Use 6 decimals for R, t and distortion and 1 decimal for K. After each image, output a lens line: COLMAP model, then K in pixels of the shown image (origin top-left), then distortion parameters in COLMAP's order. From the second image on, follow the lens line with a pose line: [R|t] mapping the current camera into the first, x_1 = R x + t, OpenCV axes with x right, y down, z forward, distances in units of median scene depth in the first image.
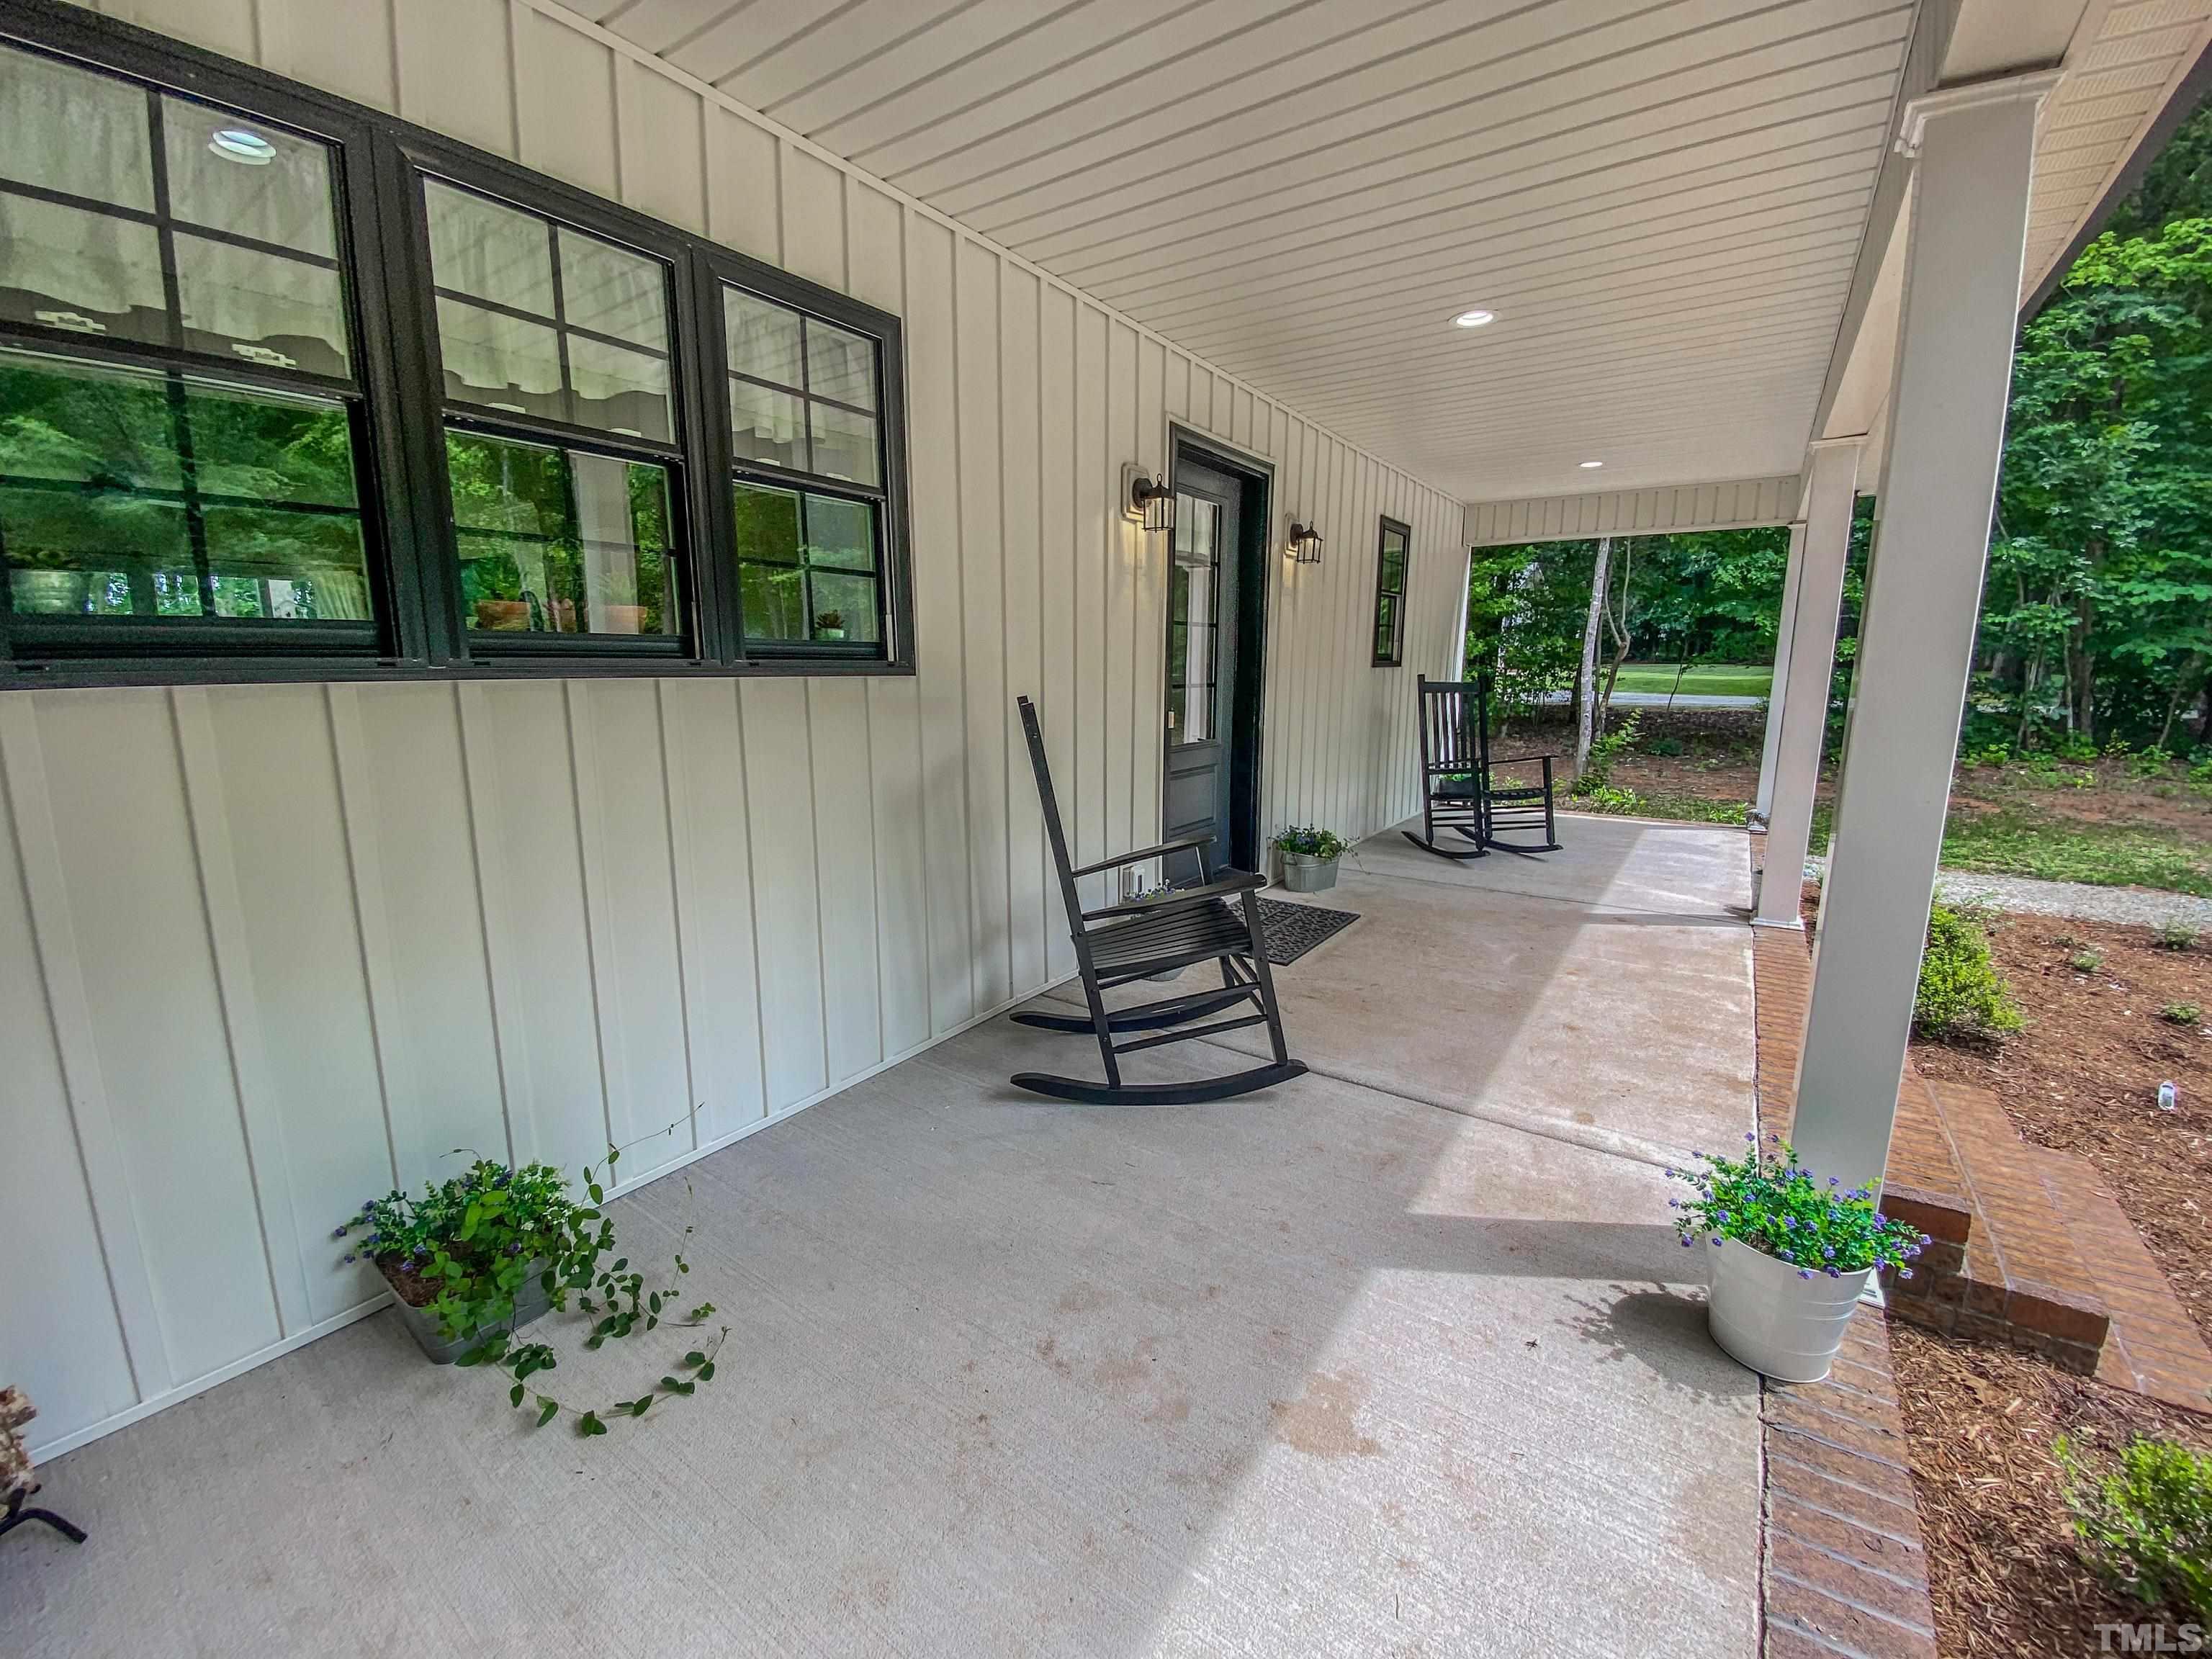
lens RADIAL K [[948.0, 0, 1072.8], [0, 948.0, 832.8], [0, 0, 1]] dist [0.001592, 0.000014]
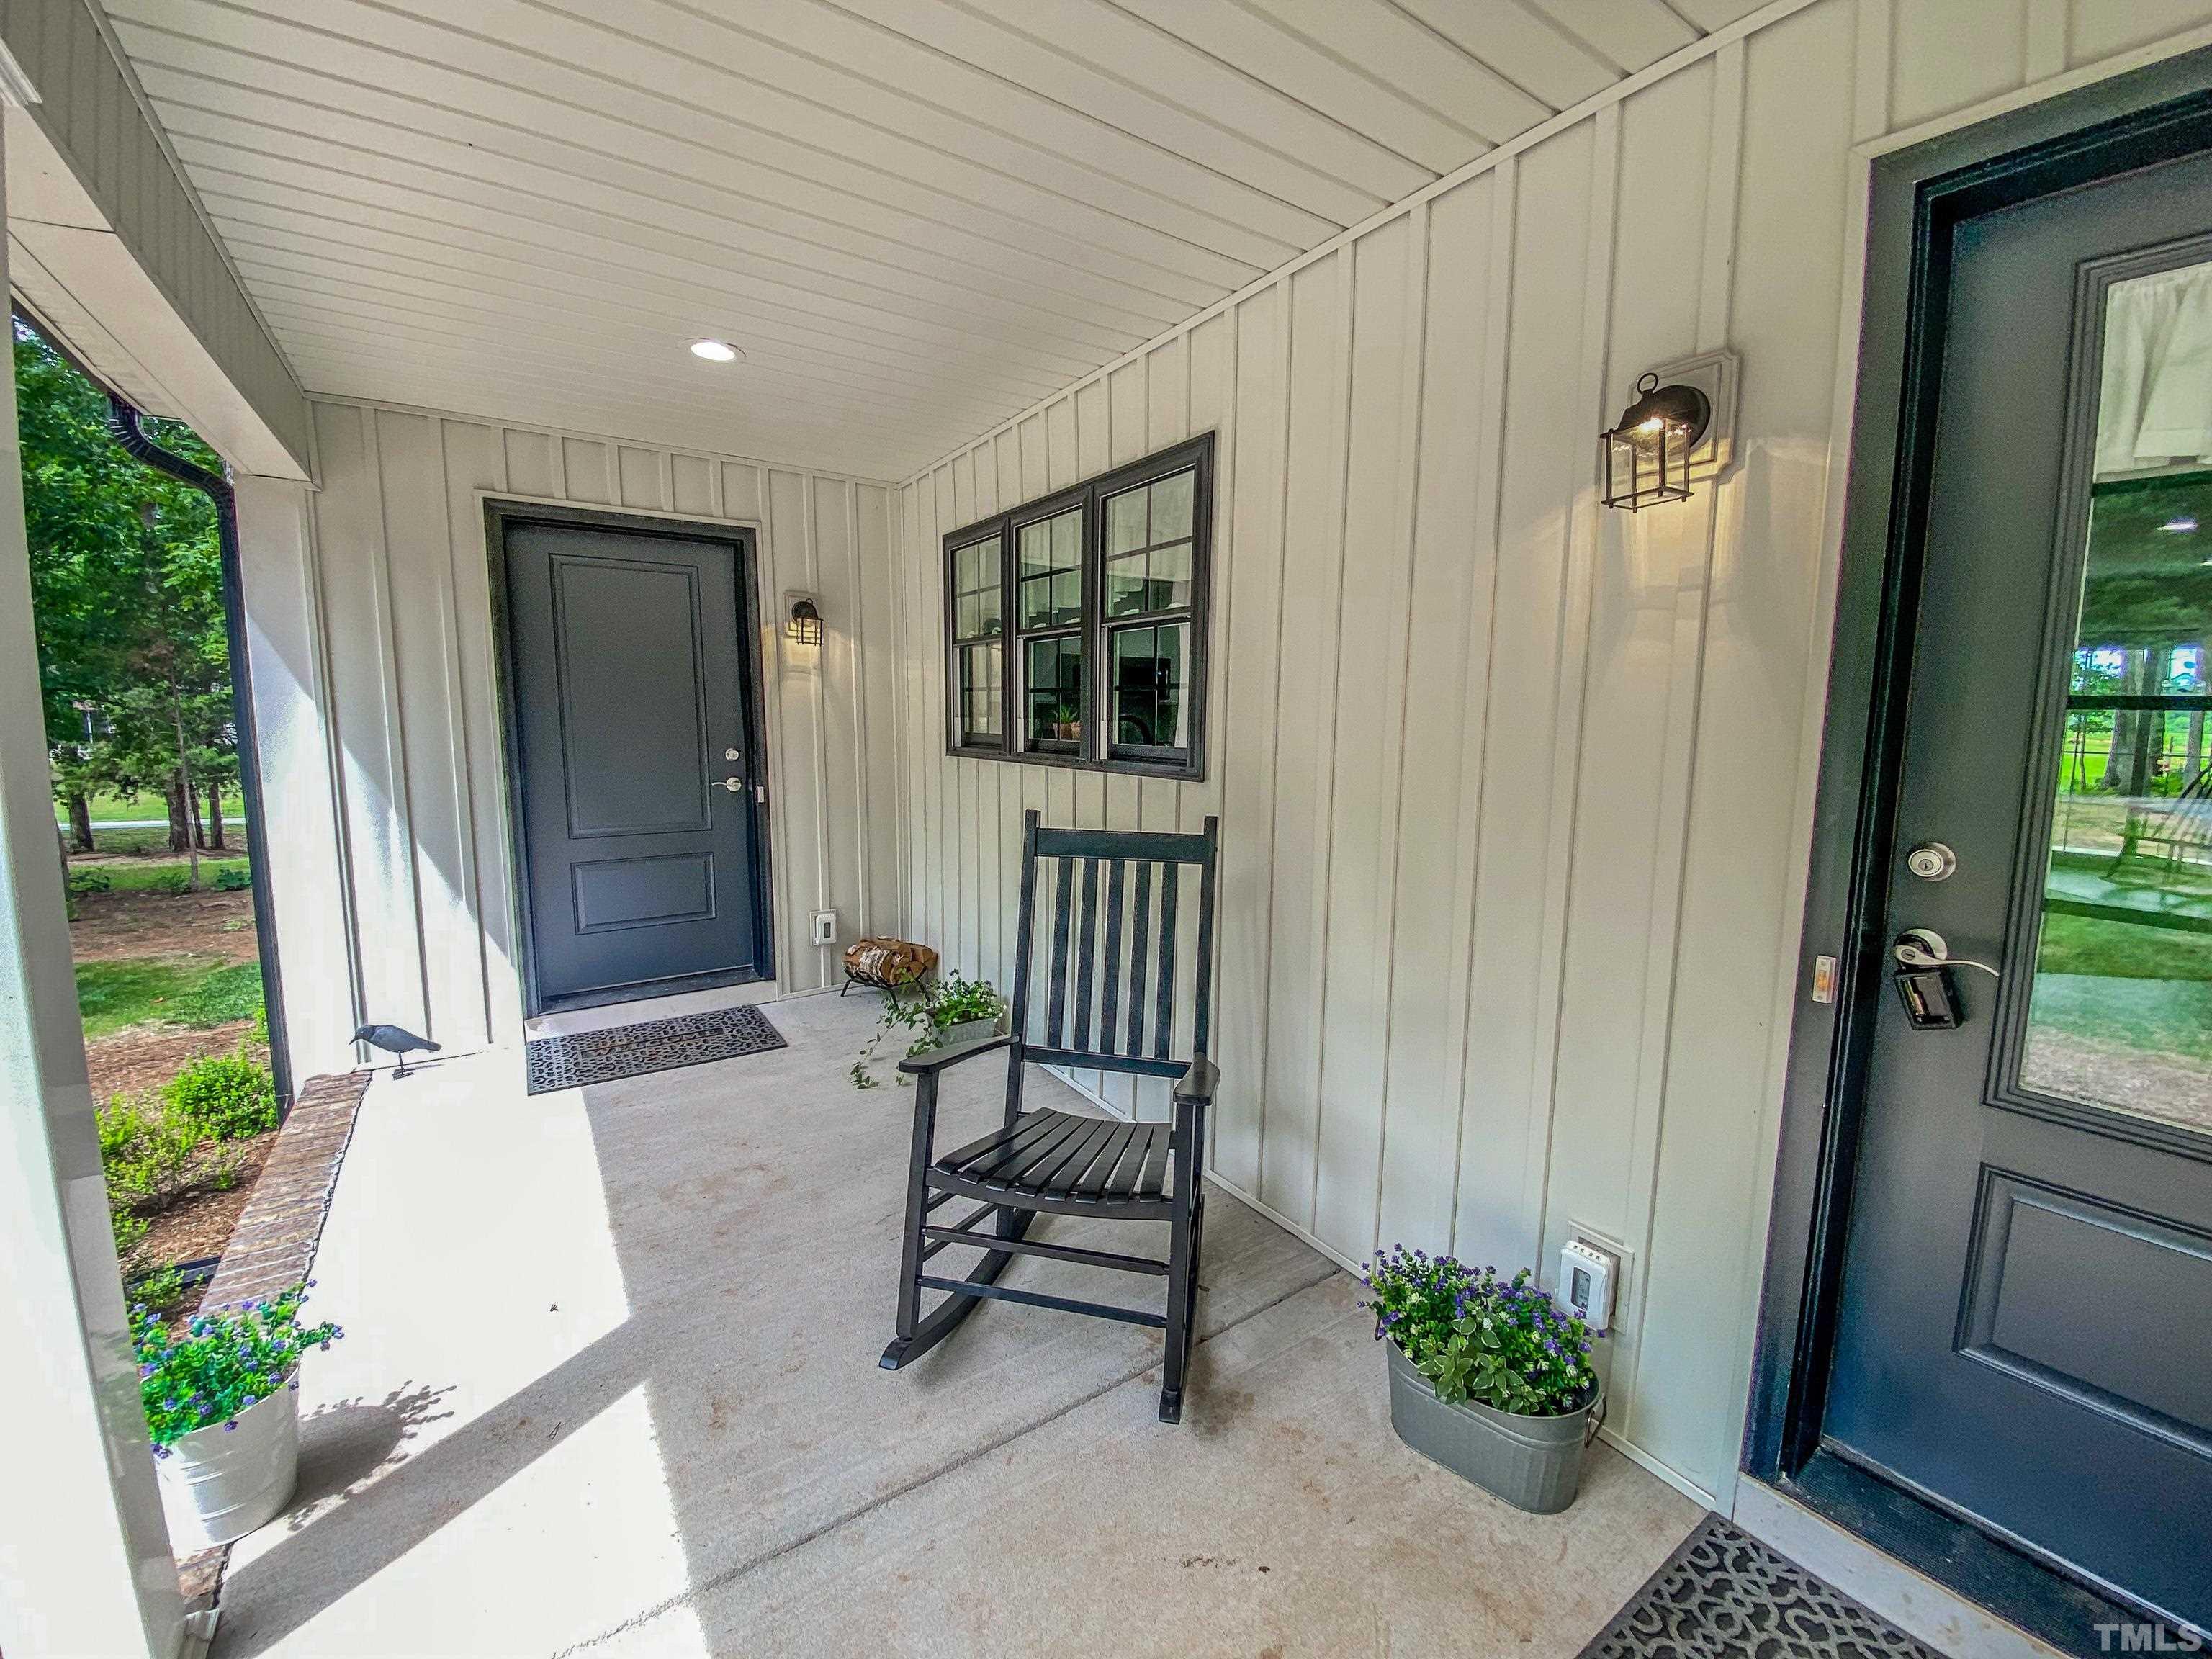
lens RADIAL K [[893.9, 0, 1106.0], [0, 893.9, 829.5], [0, 0, 1]] dist [0.002733, -0.014593]
pose [[-0.349401, 0.113105, -0.930122, 0.924959], [-0.182300, 0.965511, 0.185889, -0.347974], [0.919068, 0.234511, -0.316731, 1.535473]]
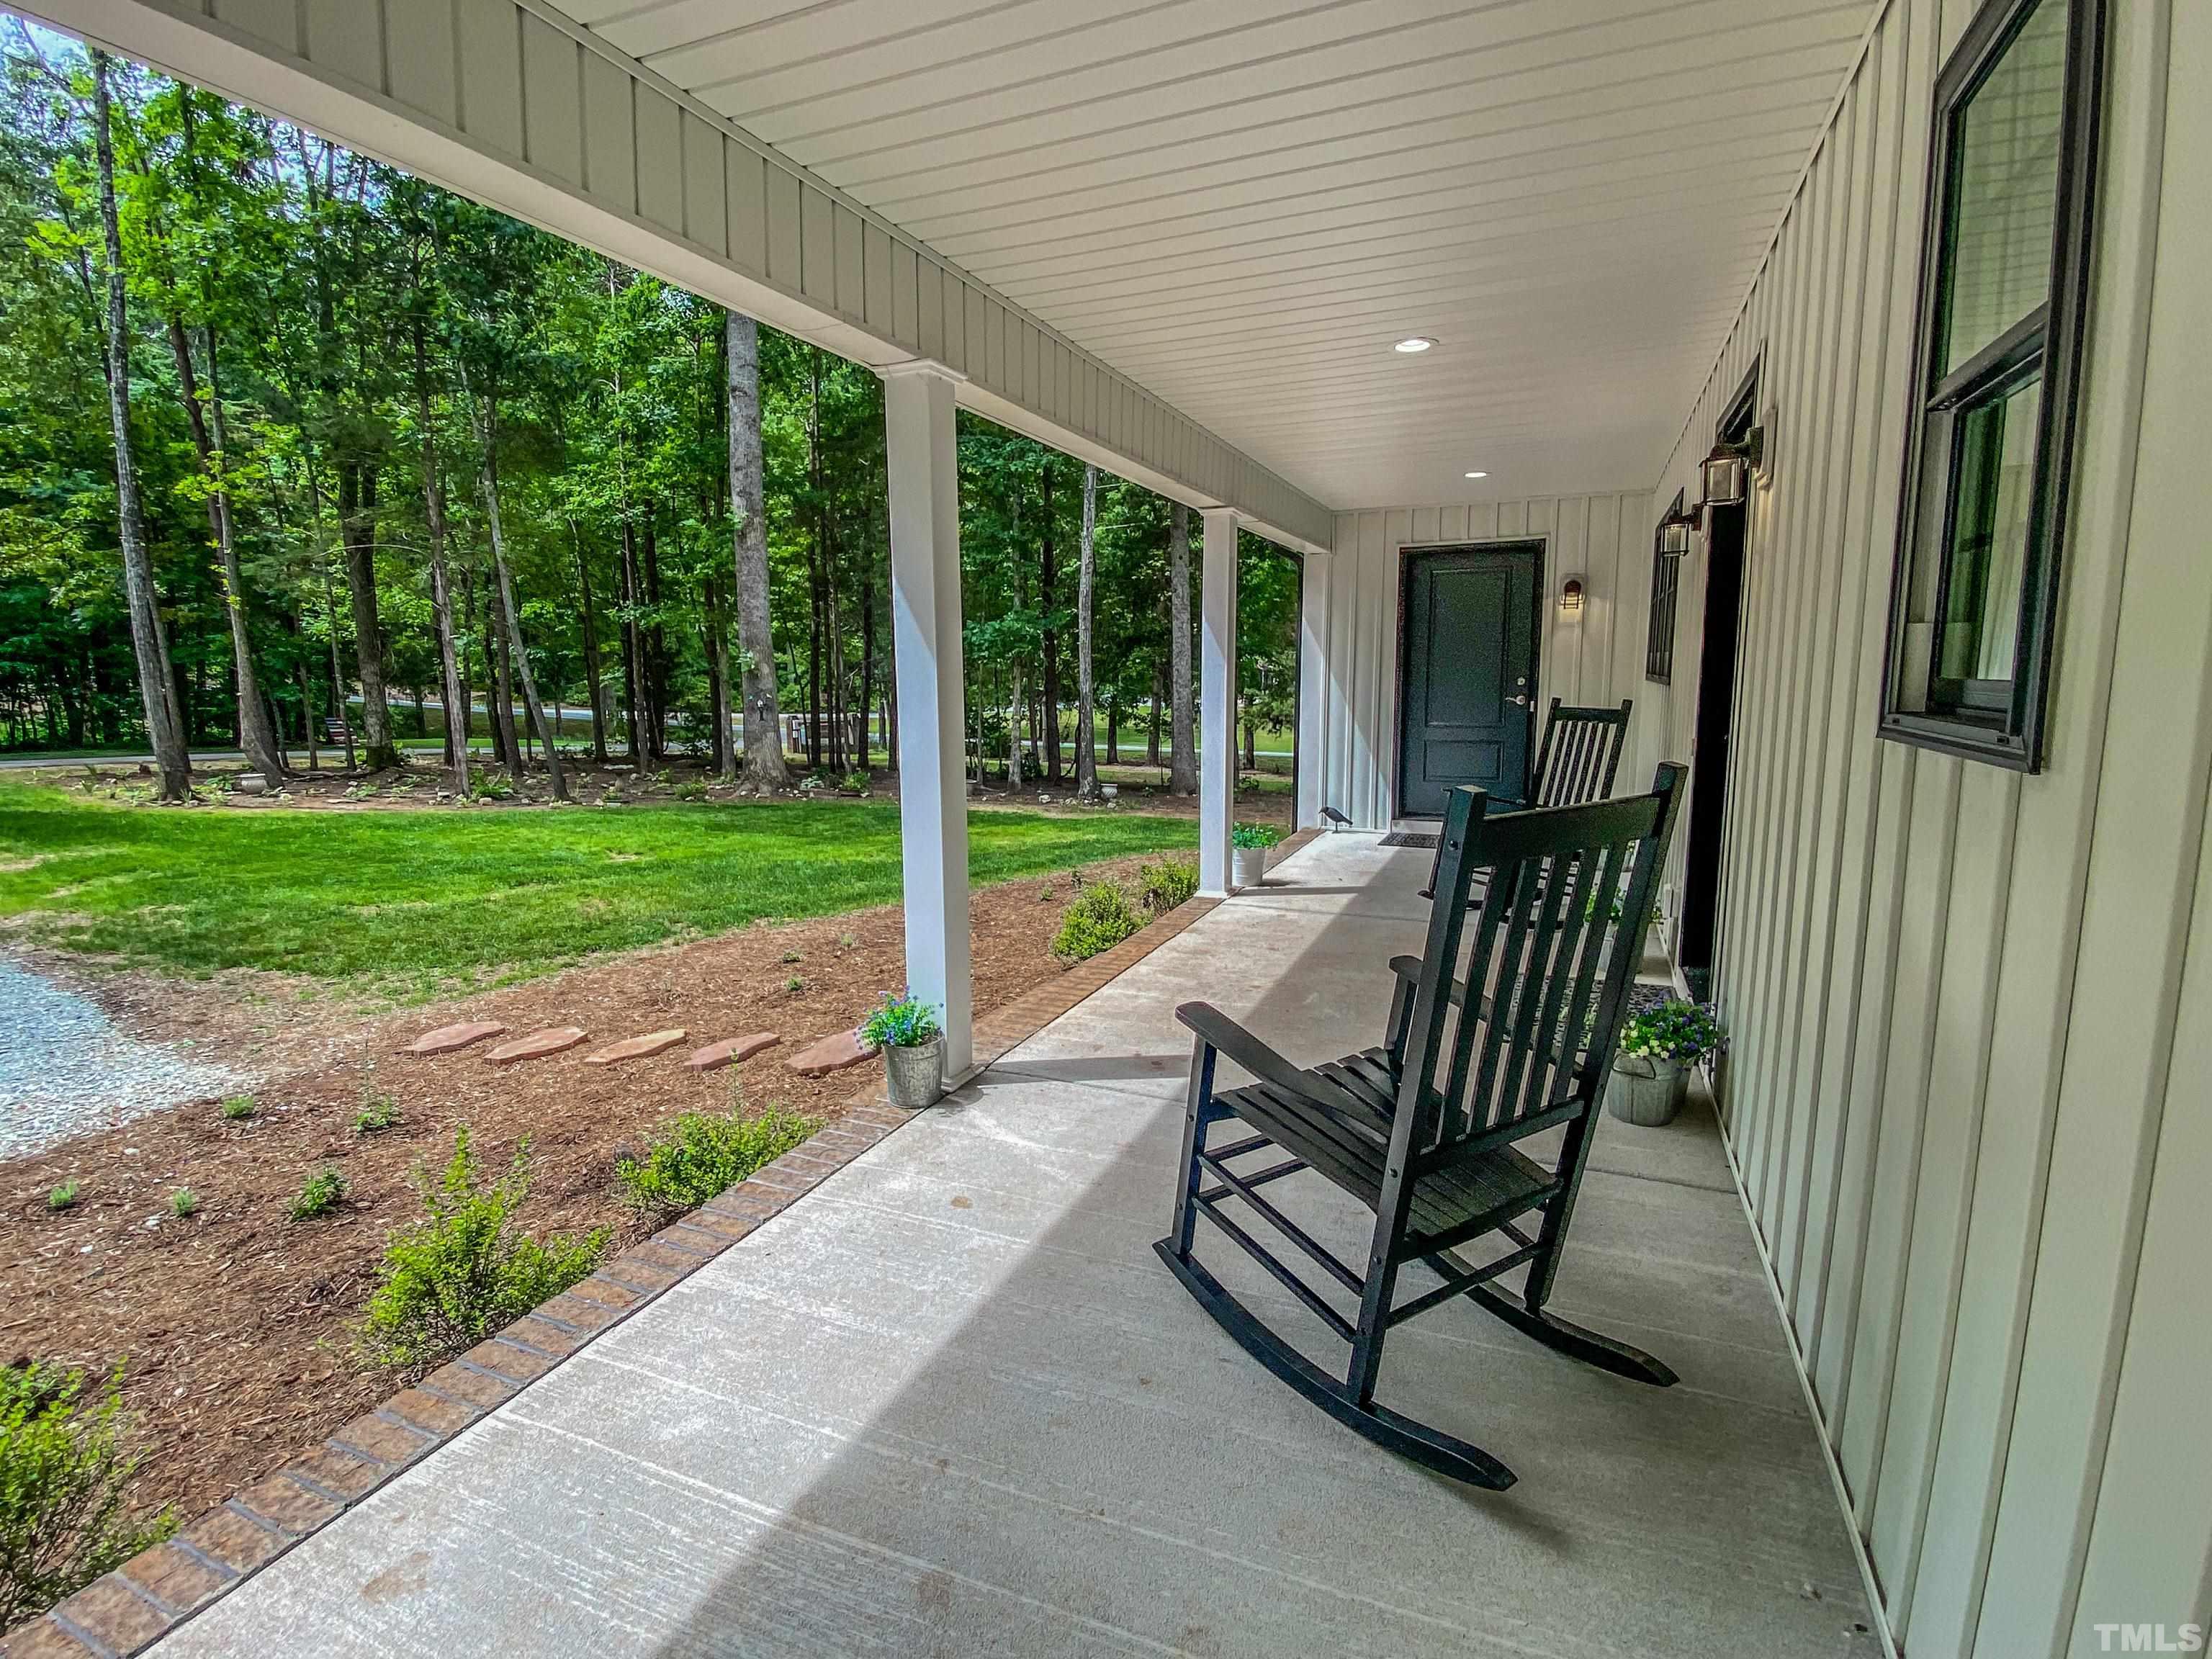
lens RADIAL K [[1091.9, 0, 1106.0], [0, 1091.9, 829.5], [0, 0, 1]] dist [-0.000005, -0.000009]
pose [[-0.977240, 0.034842, -0.209258, 1.570297], [-0.035393, 0.945816, 0.322770, -0.663965], [0.209165, 0.322830, -0.923055, 3.393728]]
